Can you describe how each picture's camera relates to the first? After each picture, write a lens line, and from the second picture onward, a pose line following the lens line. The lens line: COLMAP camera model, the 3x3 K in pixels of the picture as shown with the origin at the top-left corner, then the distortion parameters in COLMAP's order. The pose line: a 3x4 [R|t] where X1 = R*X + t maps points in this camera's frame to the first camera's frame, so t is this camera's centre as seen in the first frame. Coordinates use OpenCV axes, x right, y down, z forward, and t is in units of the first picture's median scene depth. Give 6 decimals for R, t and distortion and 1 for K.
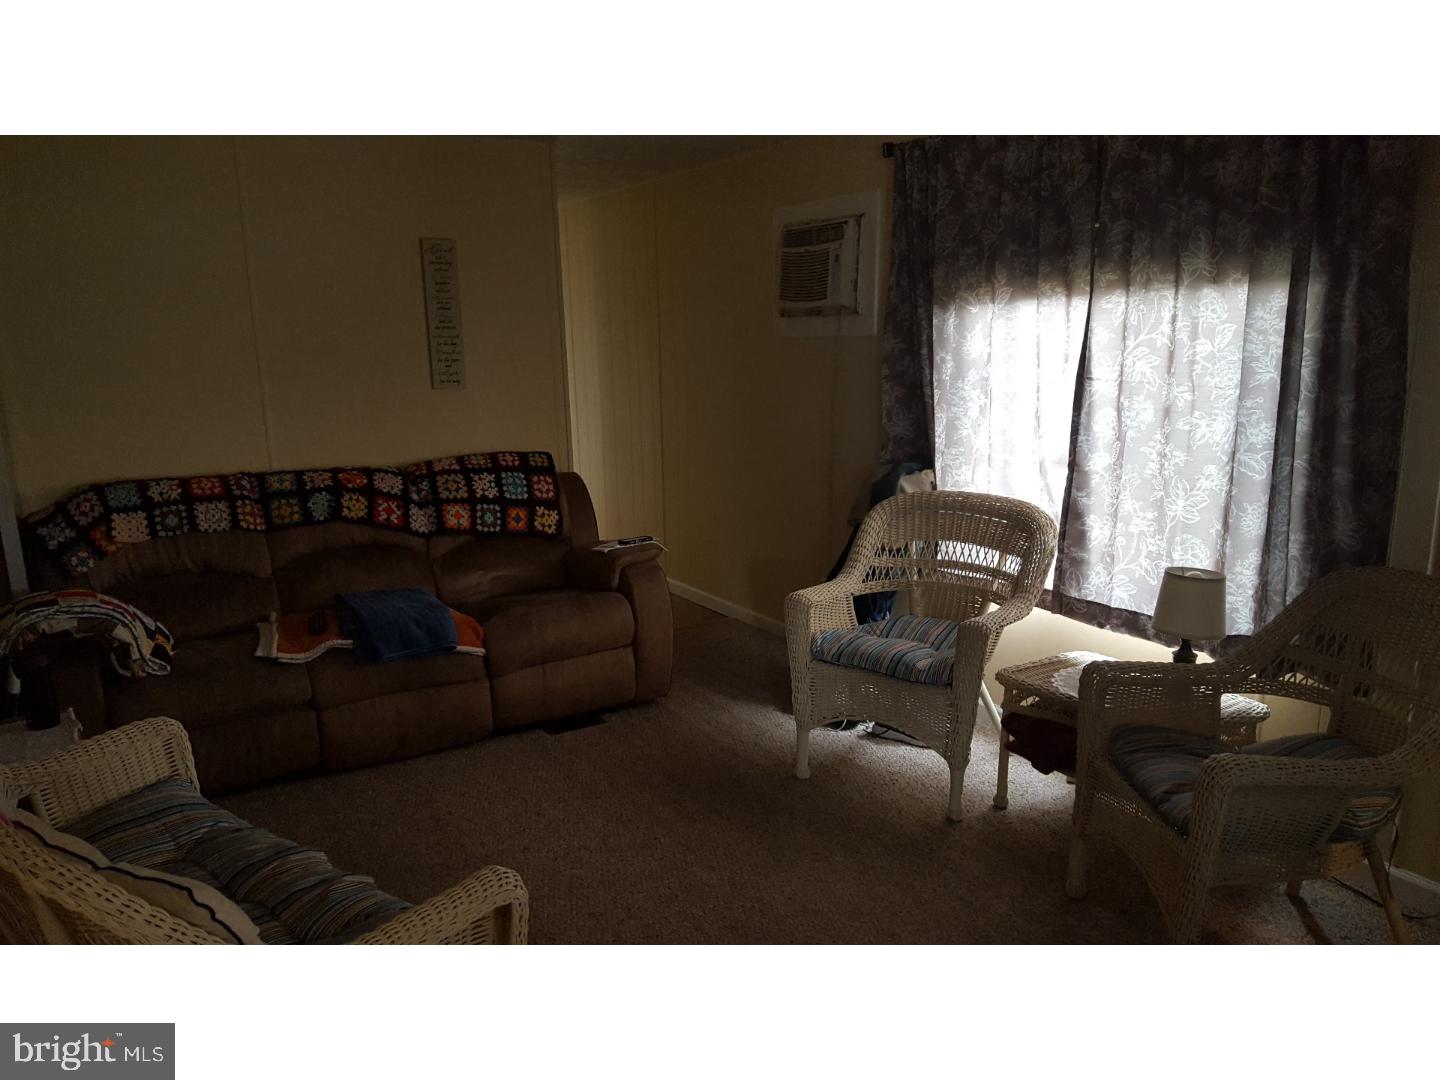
lens RADIAL K [[1066.0, 0, 719.9], [0, 1066.0, 542.5], [0, 0, 1]] dist [-0.003904, -0.013635]
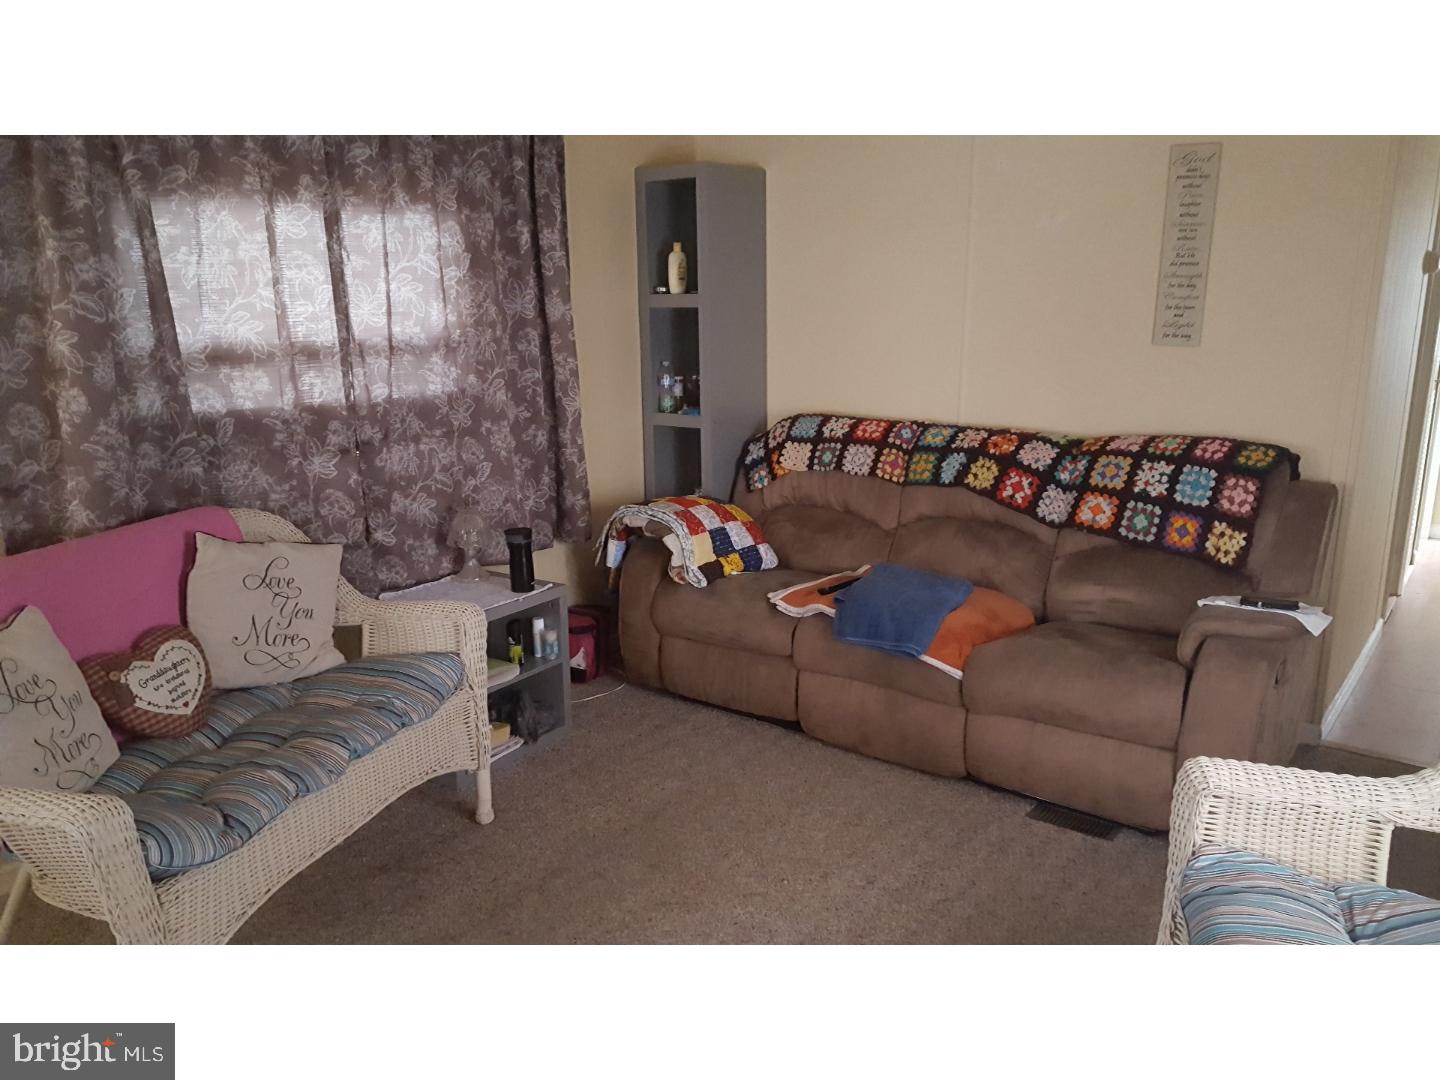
lens RADIAL K [[1066.0, 0, 718.8], [0, 1066.0, 538.2], [0, 0, 1]] dist [-0.003904, -0.013635]
pose [[0.335609, 0.219222, -0.916138, 0.386432], [-0.165518, 0.971137, 0.171749, -0.094798], [0.927346, 0.093997, 0.362207, 0.473486]]
